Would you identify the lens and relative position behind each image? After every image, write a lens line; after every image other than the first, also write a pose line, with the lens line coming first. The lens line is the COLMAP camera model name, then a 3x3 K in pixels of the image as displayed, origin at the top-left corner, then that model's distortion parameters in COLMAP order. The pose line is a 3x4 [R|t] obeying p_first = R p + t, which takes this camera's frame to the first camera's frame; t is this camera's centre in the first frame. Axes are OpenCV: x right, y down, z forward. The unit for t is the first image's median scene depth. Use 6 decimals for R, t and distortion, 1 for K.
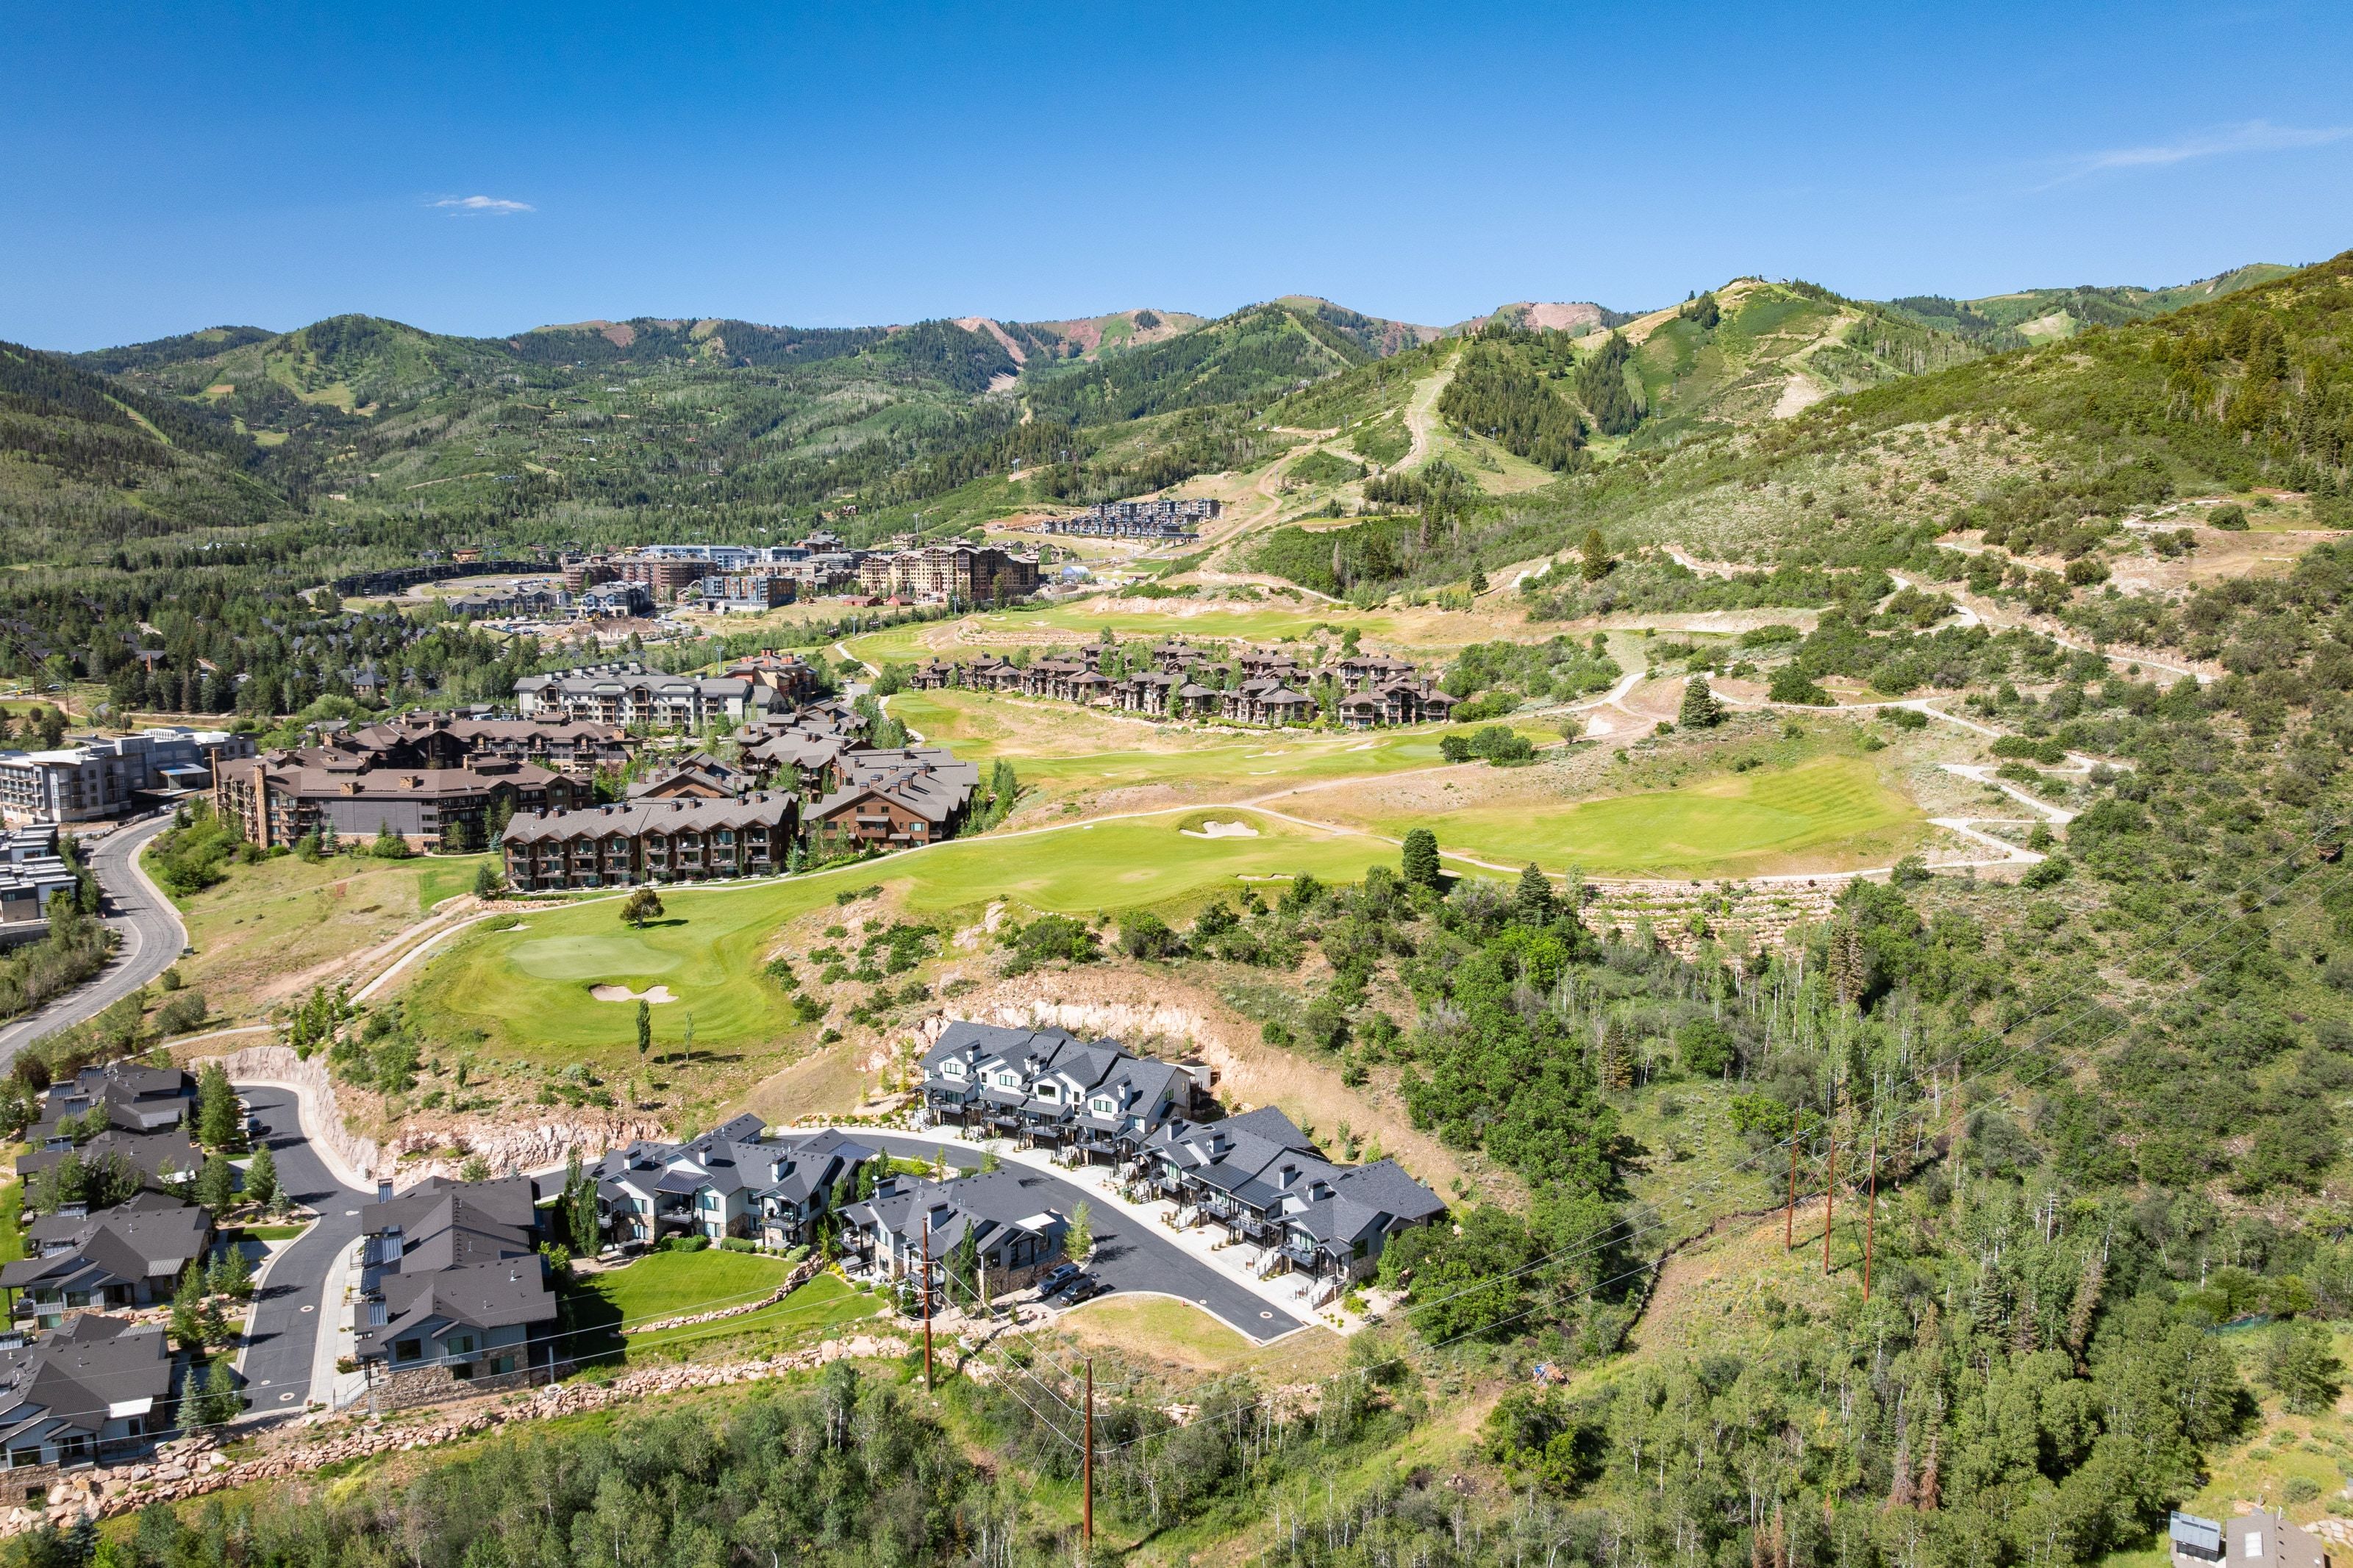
lens RADIAL K [[1706.7, 0, 1176.5], [0, 1706.7, 784.0], [0, 0, 1]] dist [-0.003395, -0.085105]
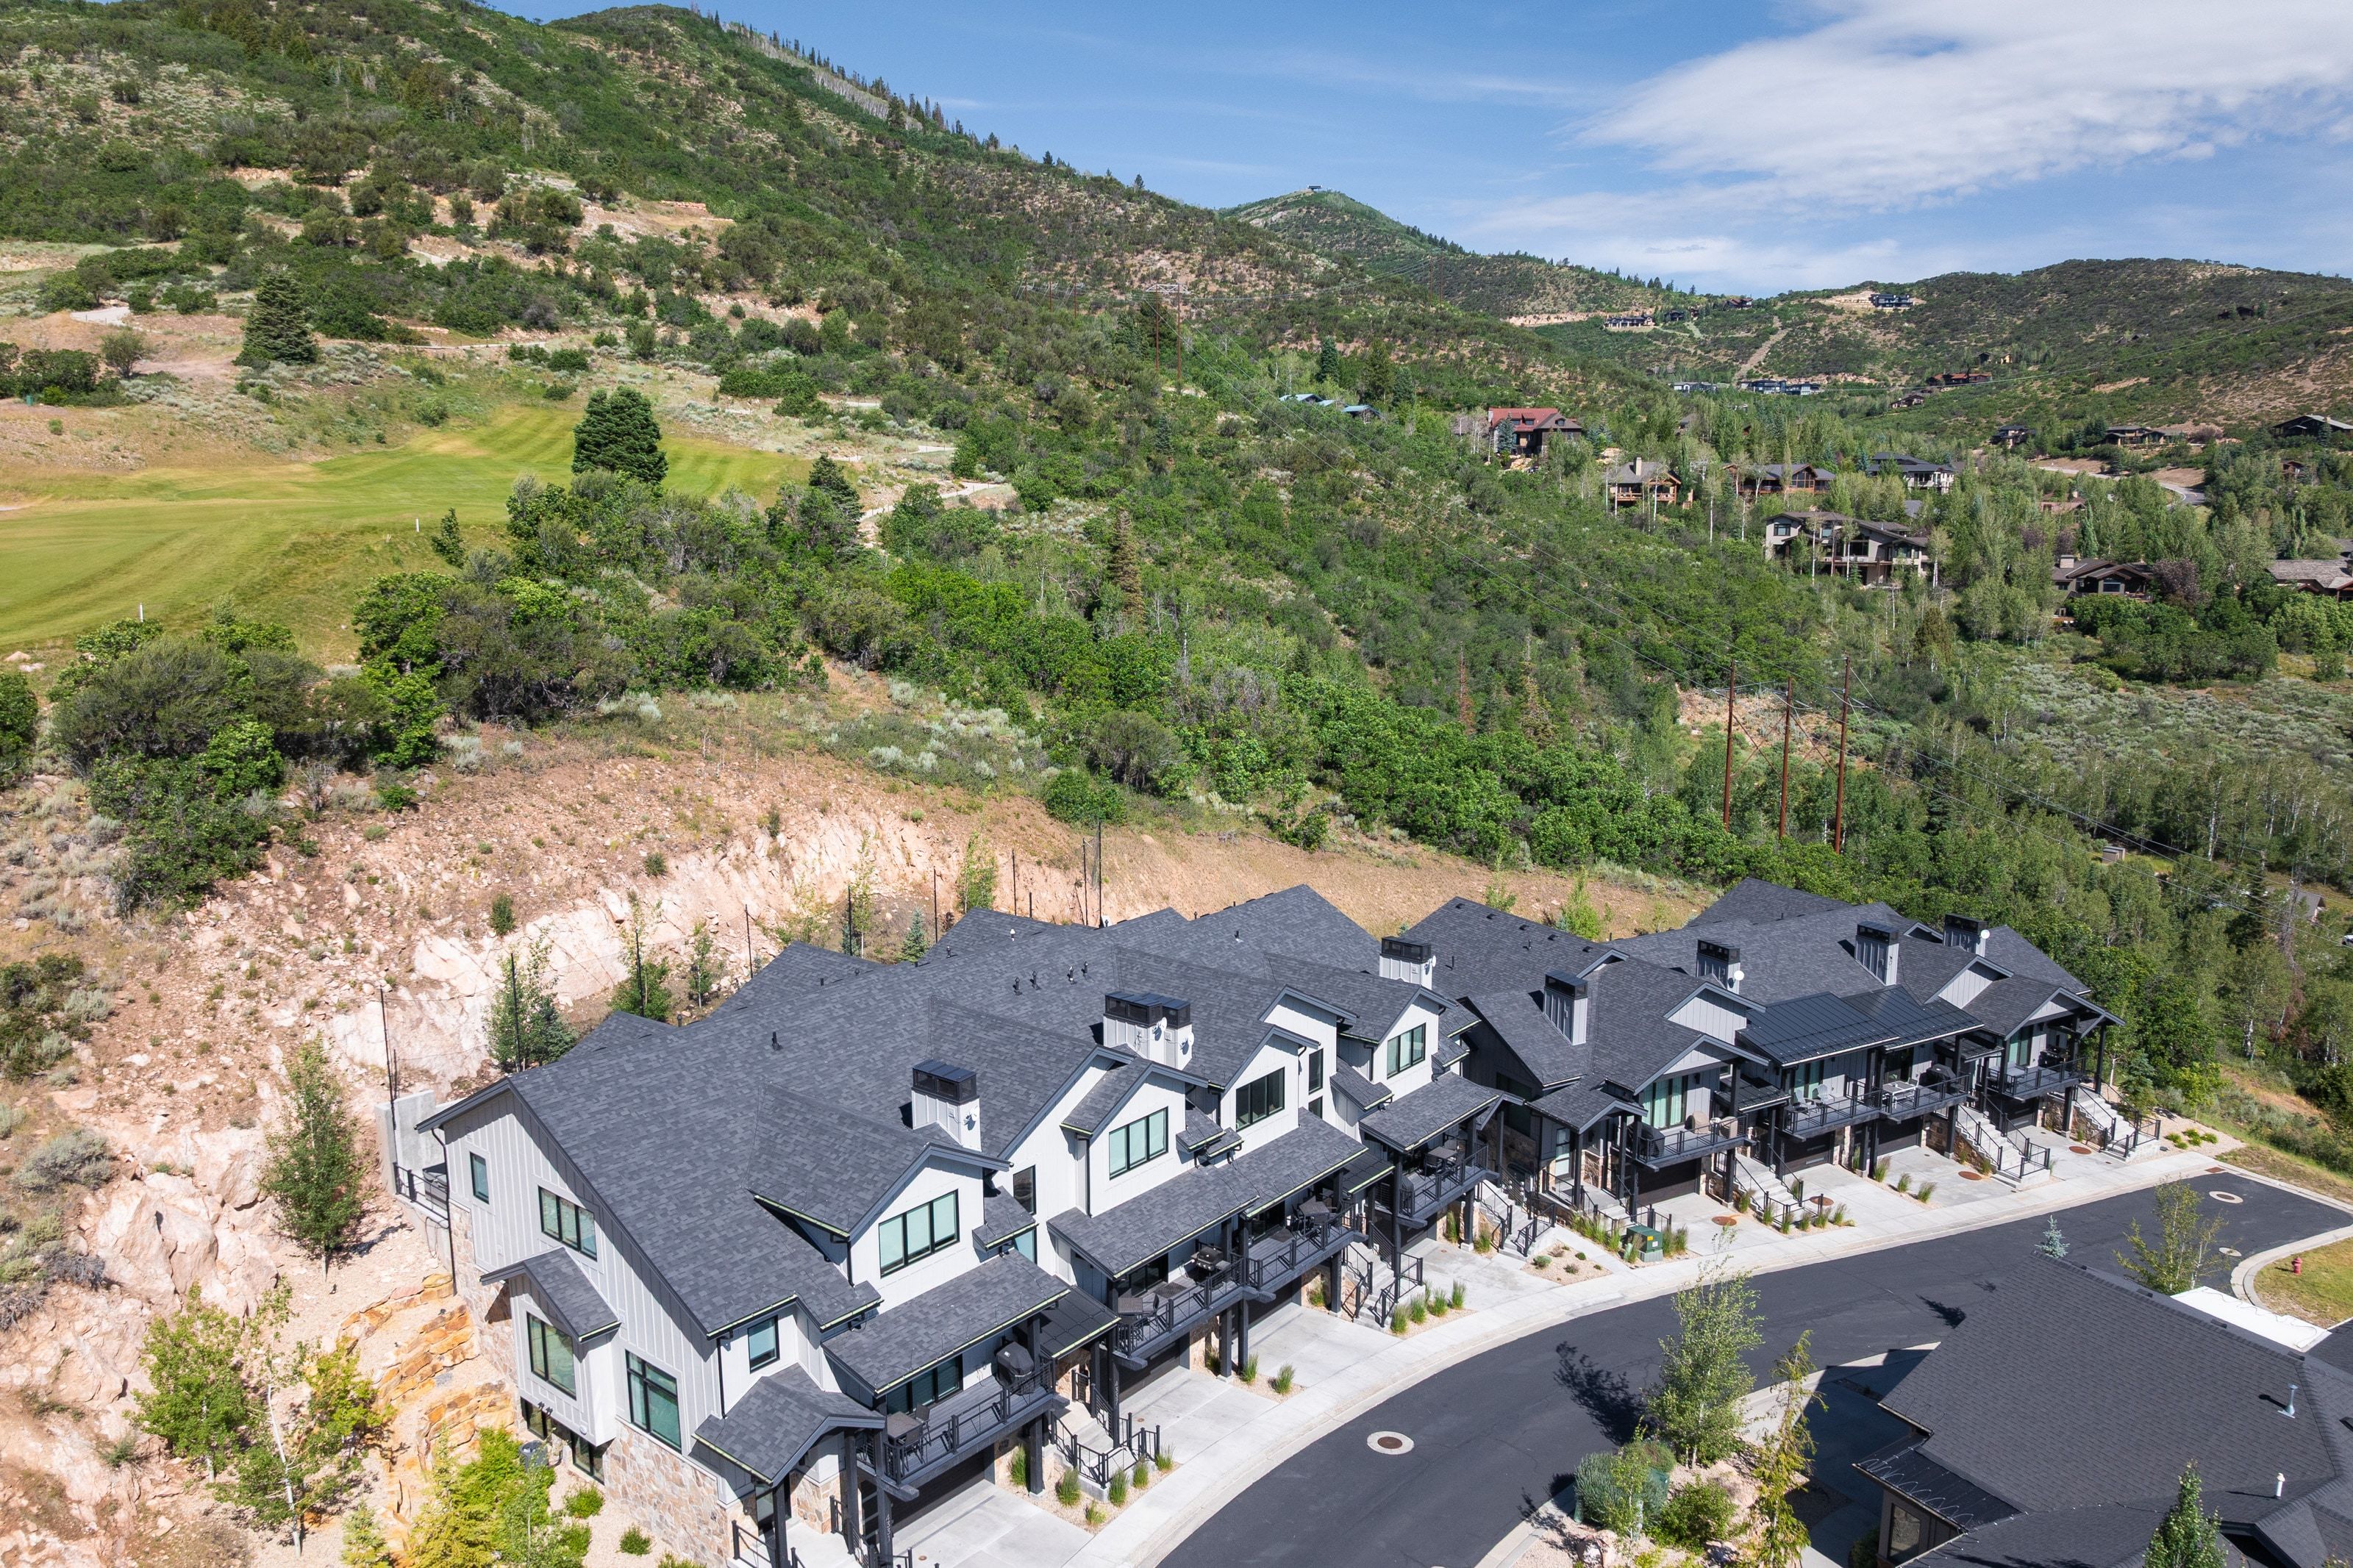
lens RADIAL K [[1665.0, 0, 1176.5], [0, 1665.0, 784.0], [0, 0, 1]] dist [-0.061867, 0.029375]
pose [[0.180607, -0.167356, 0.969213, -0.124408], [0.128892, 0.980947, 0.145364, 0.039976], [-0.975073, 0.098670, 0.198737, 0.391461]]
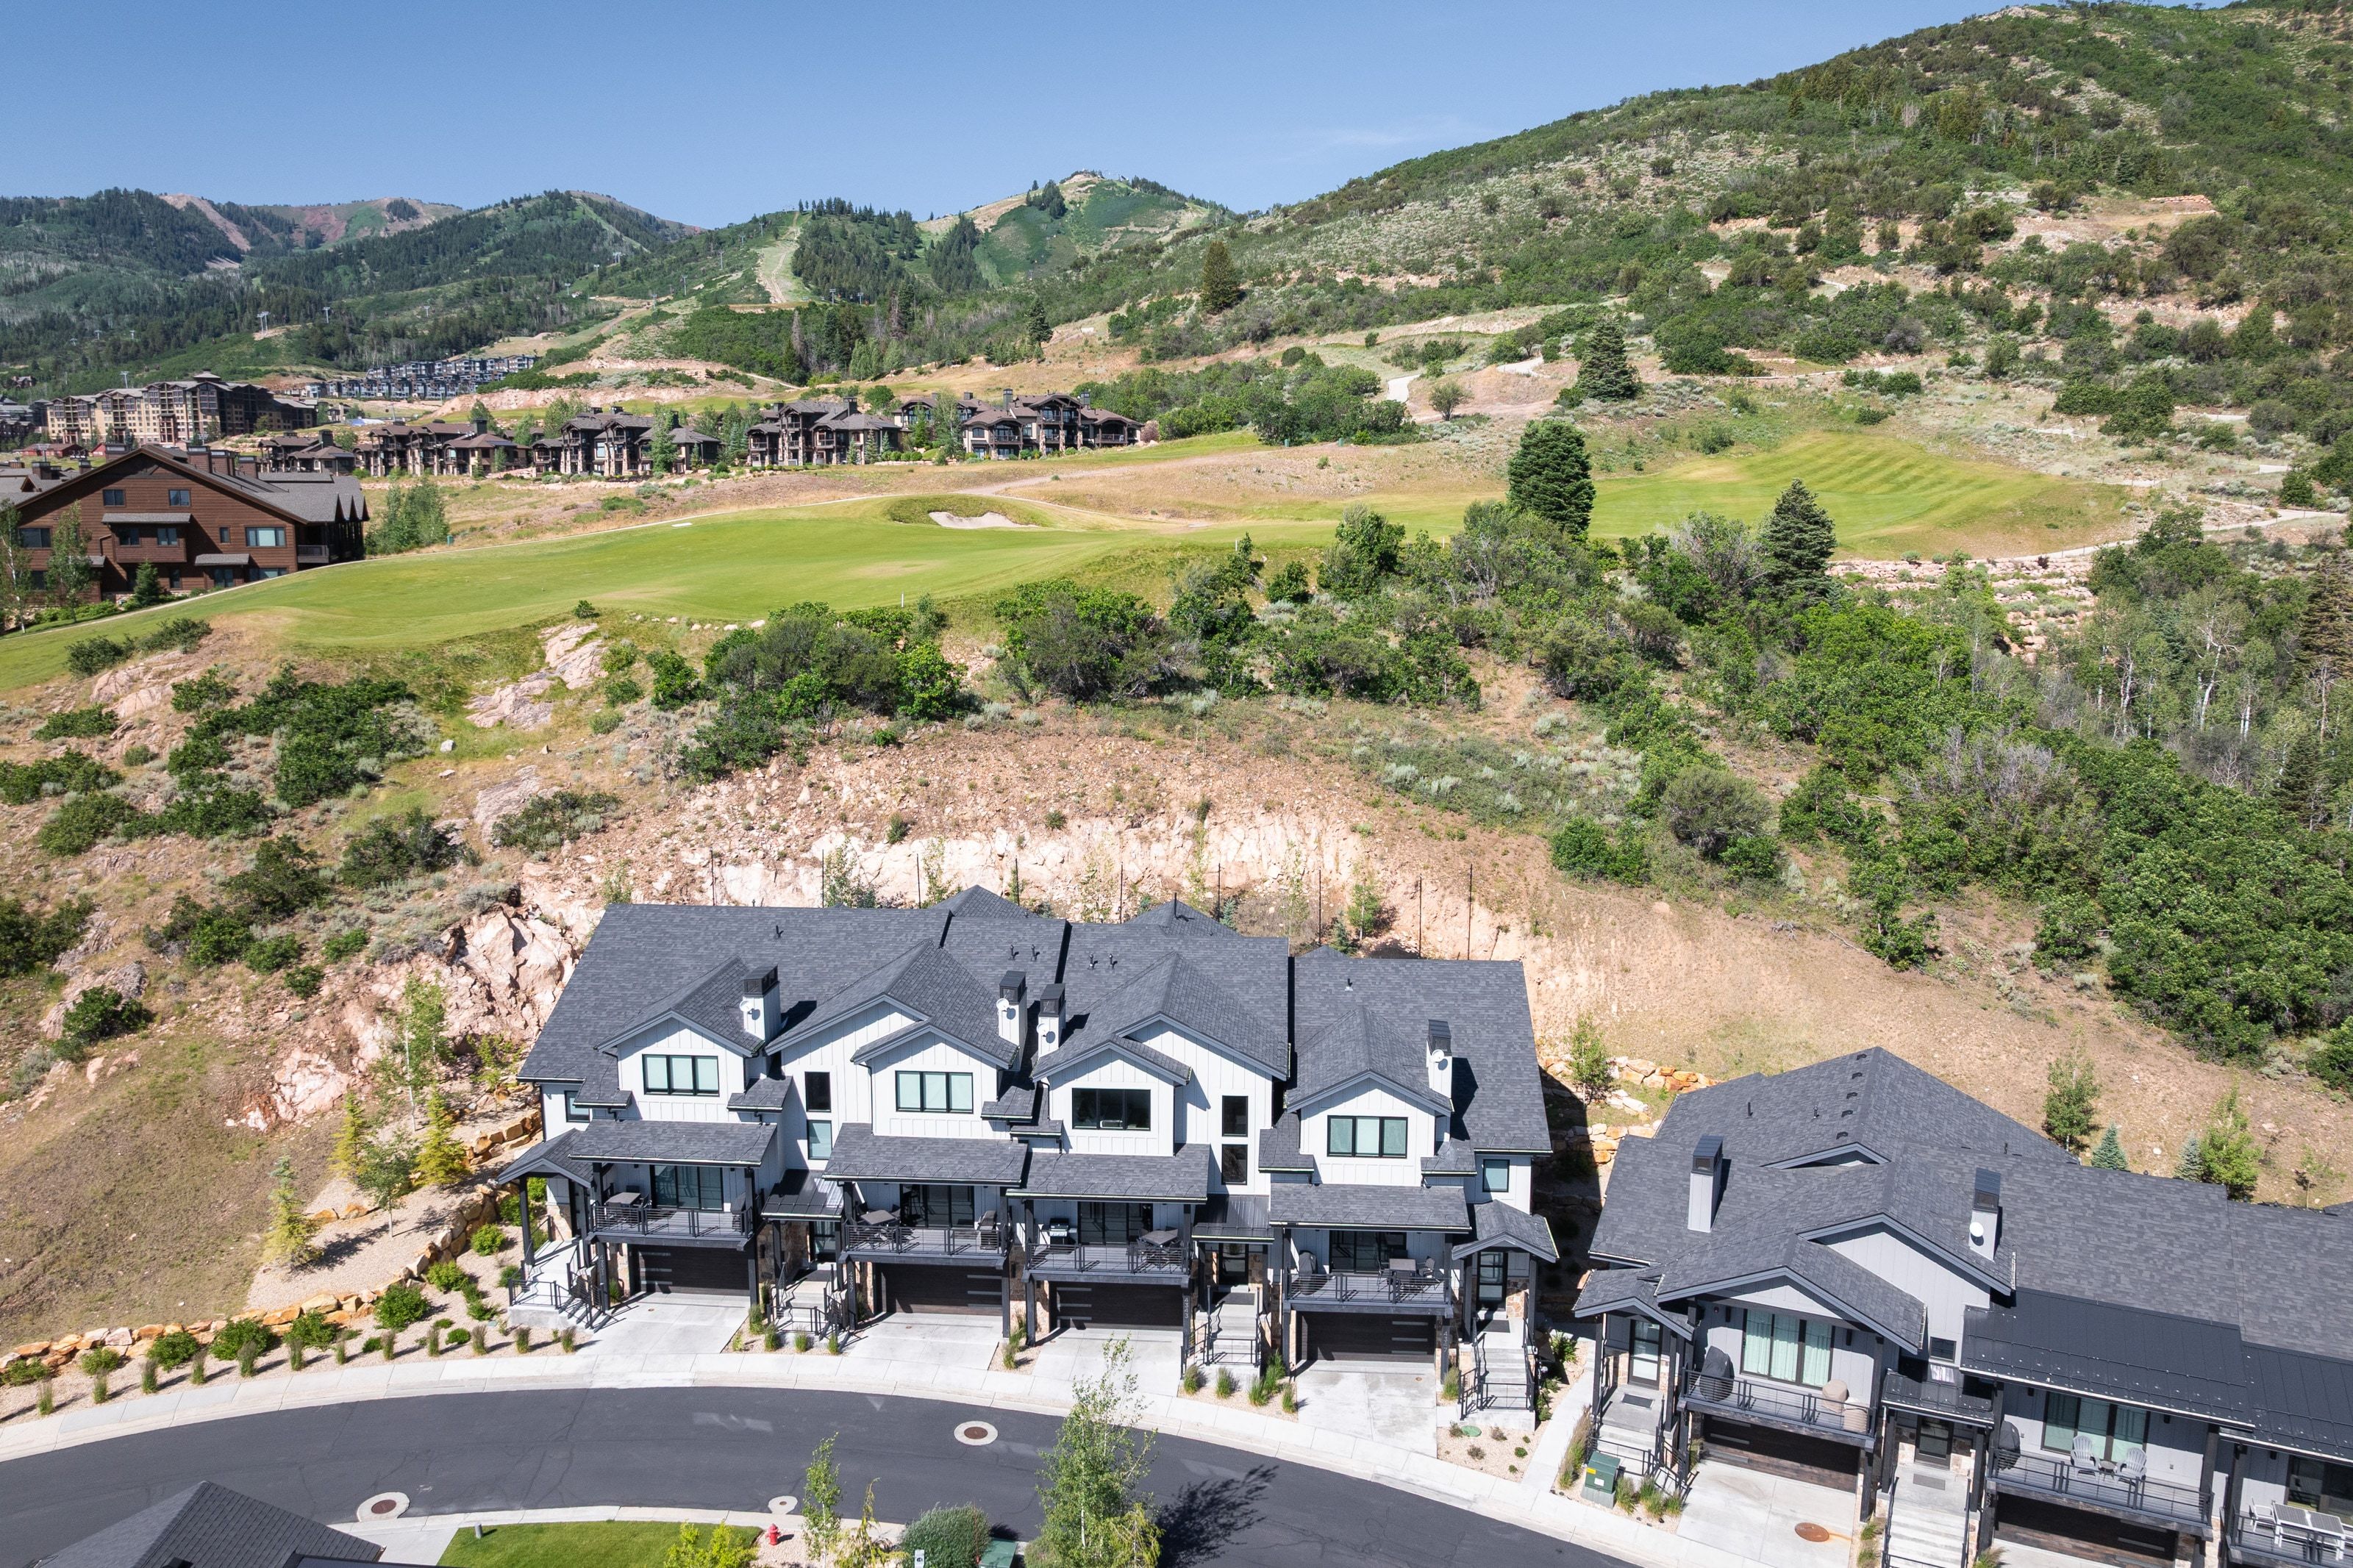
lens RADIAL K [[1665.0, 0, 1176.5], [0, 1665.0, 784.0], [0, 0, 1]] dist [-0.061867, 0.029375]
pose [[0.911824, -0.063051, 0.405712, -0.067633], [0.051522, 0.997899, 0.039287, 0.049527], [-0.407337, -0.014920, 0.913156, 0.313408]]
